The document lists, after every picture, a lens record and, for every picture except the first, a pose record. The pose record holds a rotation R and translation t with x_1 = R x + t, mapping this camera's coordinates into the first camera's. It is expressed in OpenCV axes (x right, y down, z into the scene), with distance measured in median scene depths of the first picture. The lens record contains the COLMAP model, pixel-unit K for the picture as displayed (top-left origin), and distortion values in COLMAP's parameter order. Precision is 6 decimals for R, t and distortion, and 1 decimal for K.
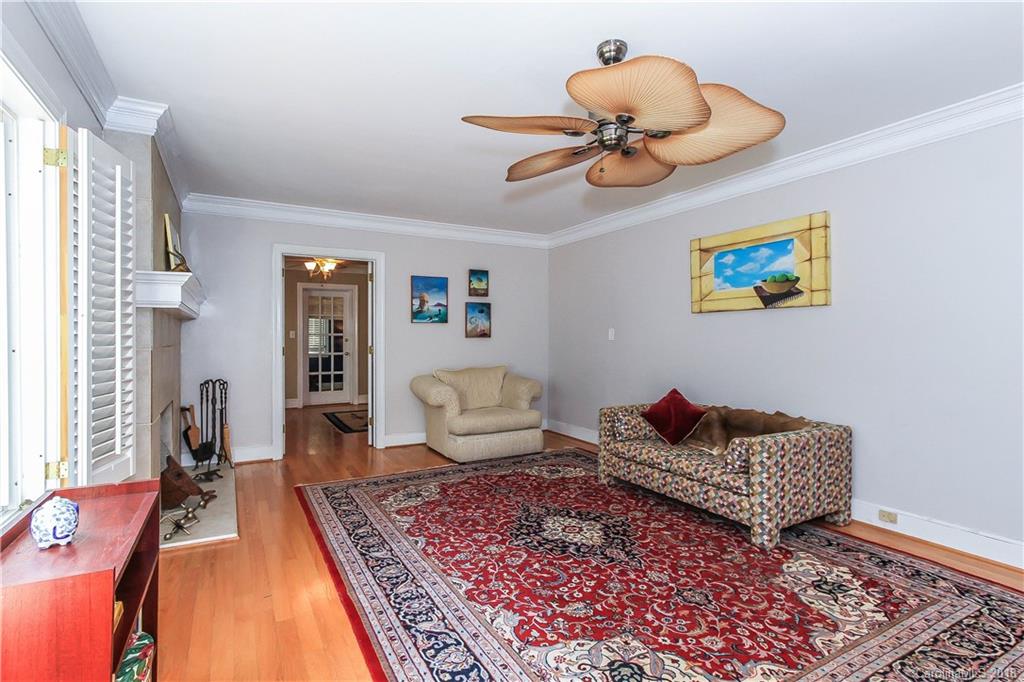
lens RADIAL K [[492.0, 0, 514.8], [0, 492.0, 337.2], [0, 0, 1]] dist [0.008235, -0.000653]
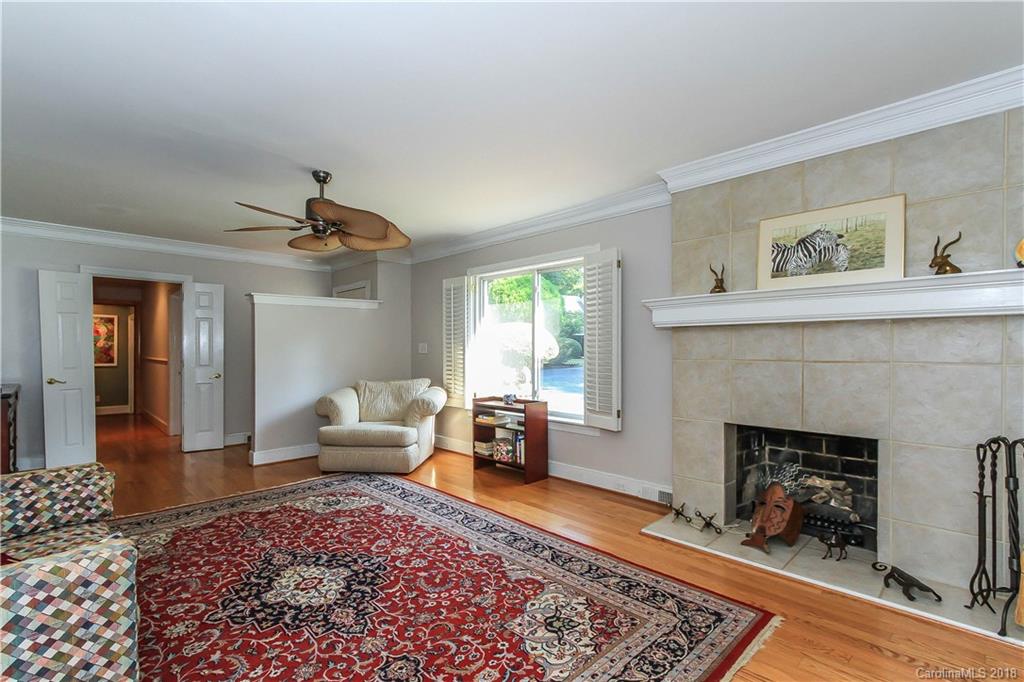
lens RADIAL K [[492.0, 0, 511.5], [0, 492.0, 346.1], [0, 0, 1]] dist [0.008235, -0.000653]
pose [[-0.971859, -0.000198, -0.235565, -0.020727], [0.000898, 0.999989, -0.004547, -0.006222], [0.235563, -0.004630, -0.971848, 2.069820]]
